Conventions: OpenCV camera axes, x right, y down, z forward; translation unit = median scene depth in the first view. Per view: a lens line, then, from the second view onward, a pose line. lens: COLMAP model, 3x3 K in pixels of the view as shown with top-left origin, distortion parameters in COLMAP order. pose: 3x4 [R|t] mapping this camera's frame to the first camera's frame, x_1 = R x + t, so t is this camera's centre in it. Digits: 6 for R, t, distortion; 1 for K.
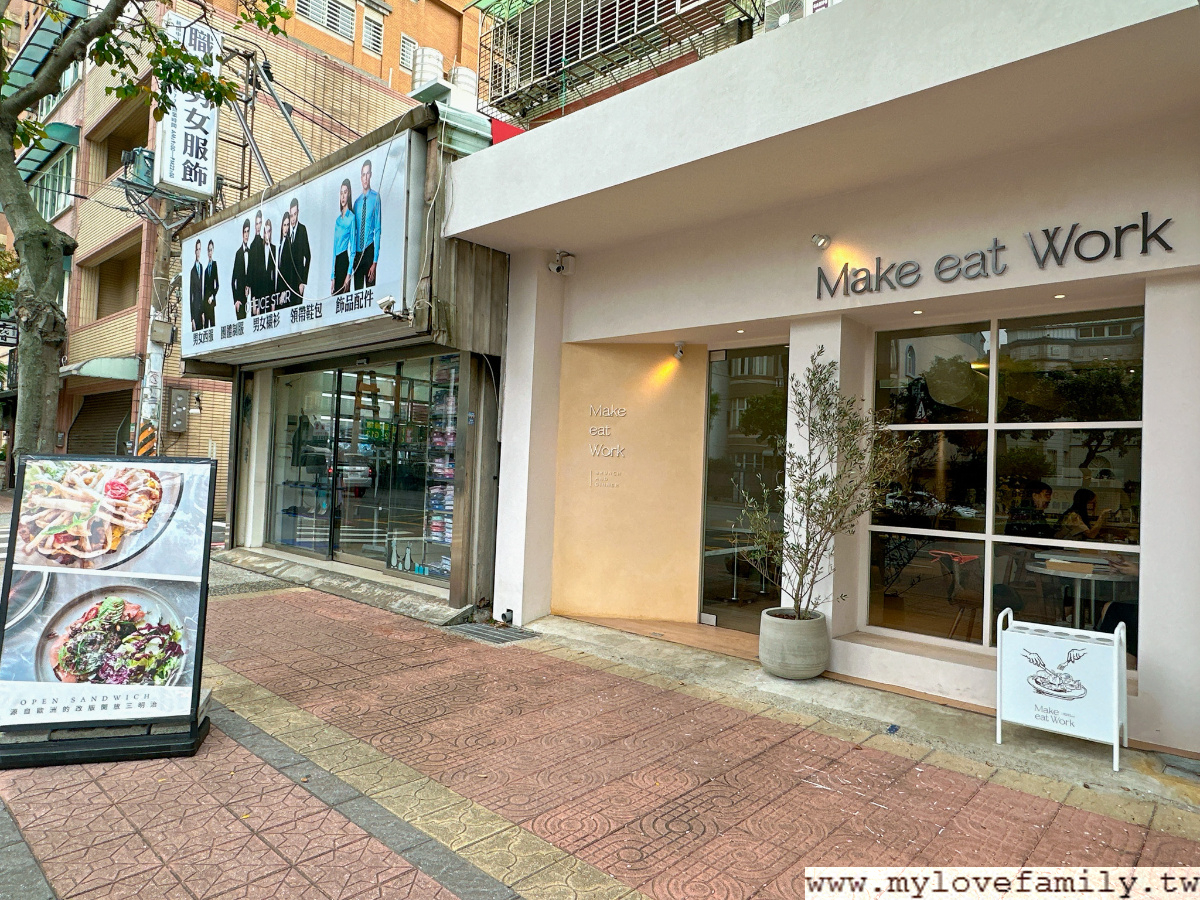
lens RADIAL K [[731.8, 0, 600.0], [0, 731.8, 450.0], [0, 0, 1]] dist [0.021760, 0.001404]
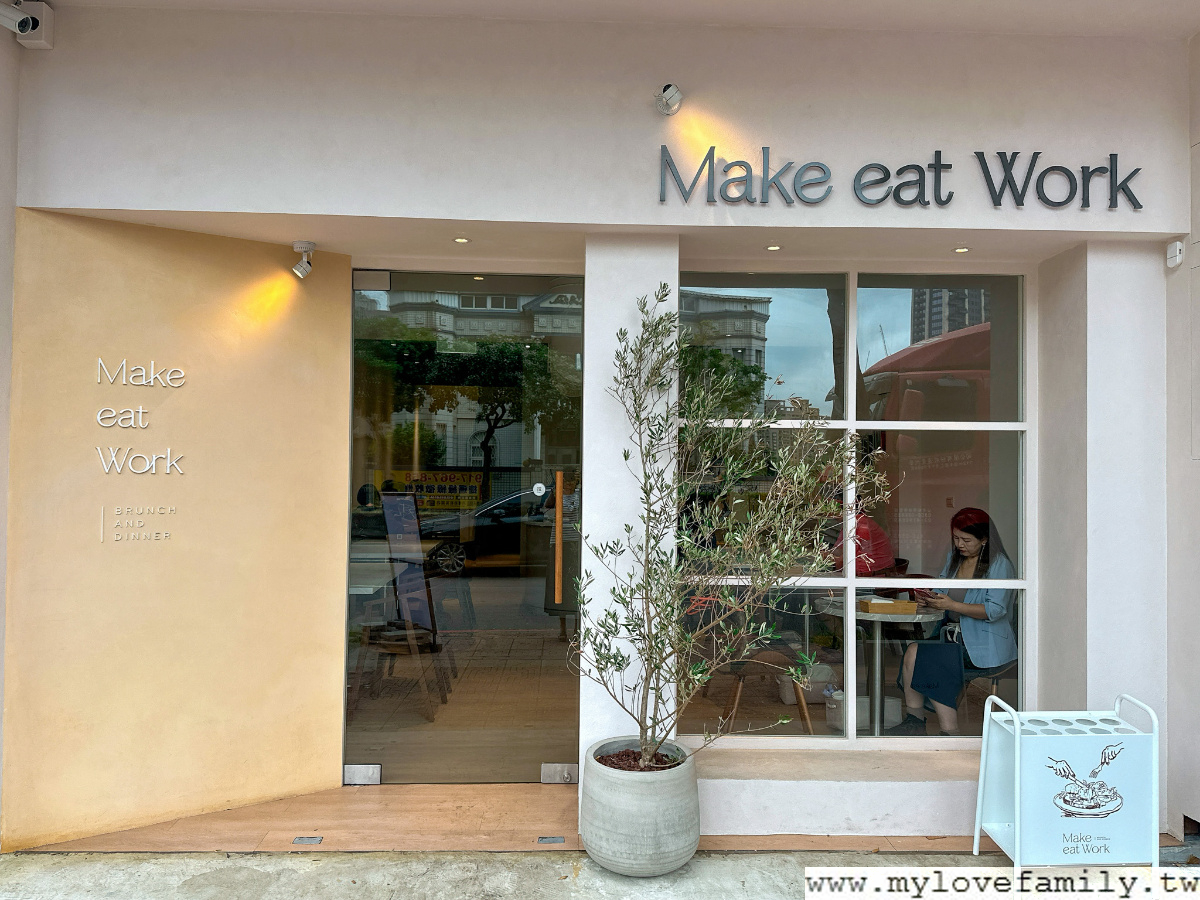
lens RADIAL K [[924.7, 0, 598.4], [0, 924.7, 456.3], [0, 0, 1]] dist [0.114720, -0.158630]
pose [[0.721817, -0.018492, 0.691837, -0.262959], [-0.002673, 0.999561, 0.029507, -0.028241], [-0.692079, -0.023148, 0.721450, 0.525323]]
